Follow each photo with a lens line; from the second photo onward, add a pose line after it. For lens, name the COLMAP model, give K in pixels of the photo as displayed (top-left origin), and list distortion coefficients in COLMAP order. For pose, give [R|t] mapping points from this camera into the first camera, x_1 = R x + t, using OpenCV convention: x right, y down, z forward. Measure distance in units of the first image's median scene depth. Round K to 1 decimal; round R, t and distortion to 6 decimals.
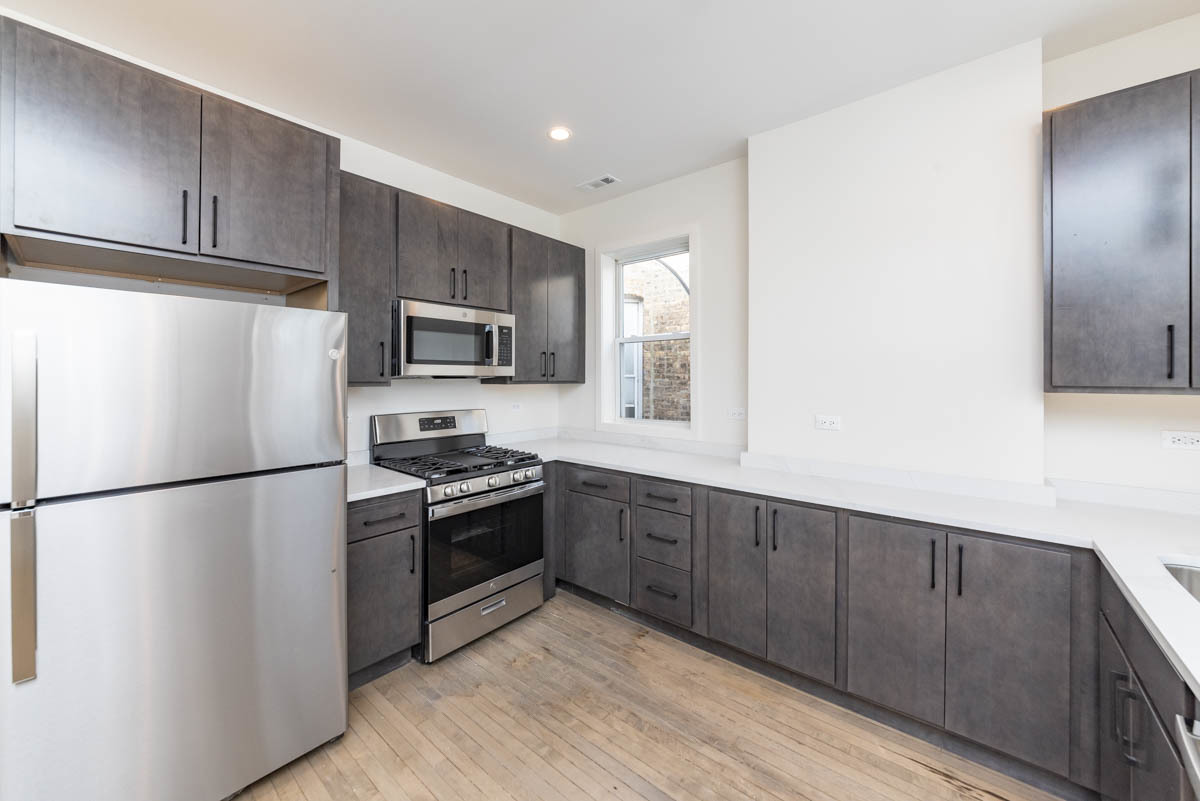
lens RADIAL K [[442.0, 0, 617.6], [0, 442.0, 375.2], [0, 0, 1]] dist [-0.018226, -0.000243]
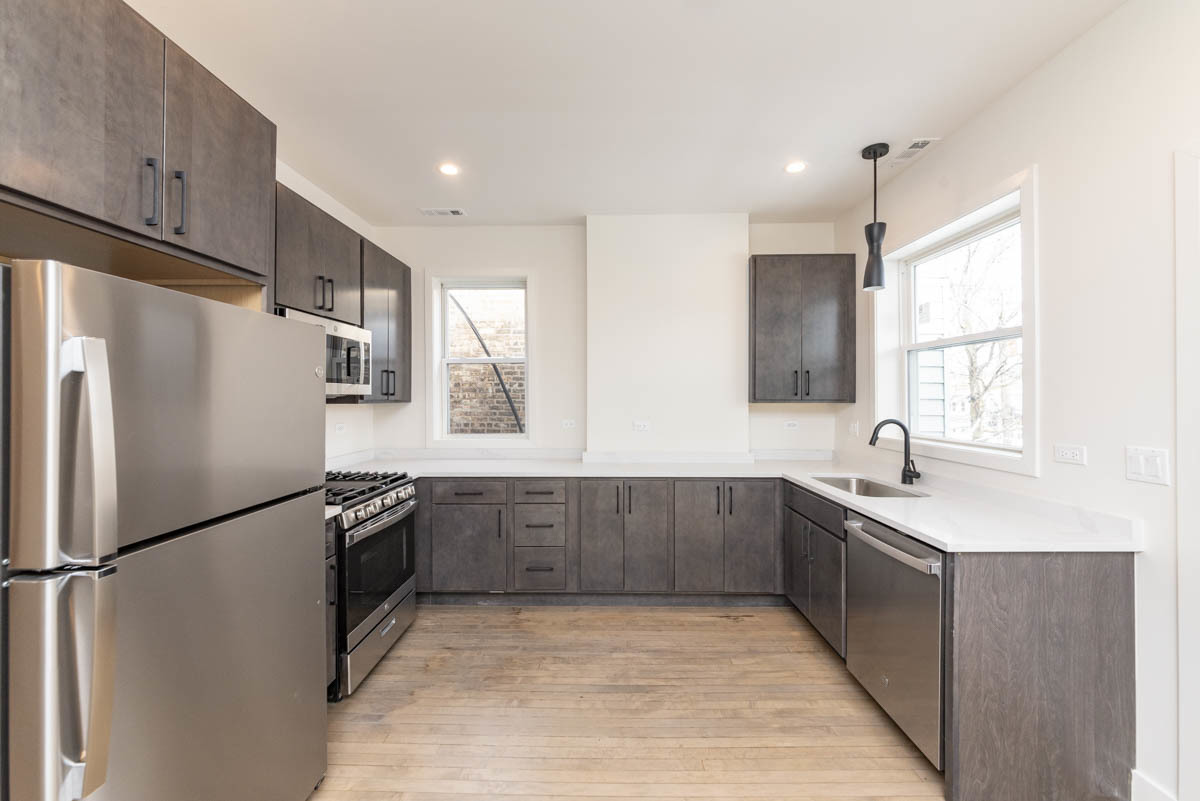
lens RADIAL K [[442.0, 0, 596.5], [0, 442.0, 396.3], [0, 0, 1]] dist [-0.018226, -0.000243]
pose [[0.787896, -0.004529, 0.615791, -0.583967], [0.002035, 0.999987, 0.004751, 0.001568], [-0.615805, -0.002491, 0.787895, -0.078365]]
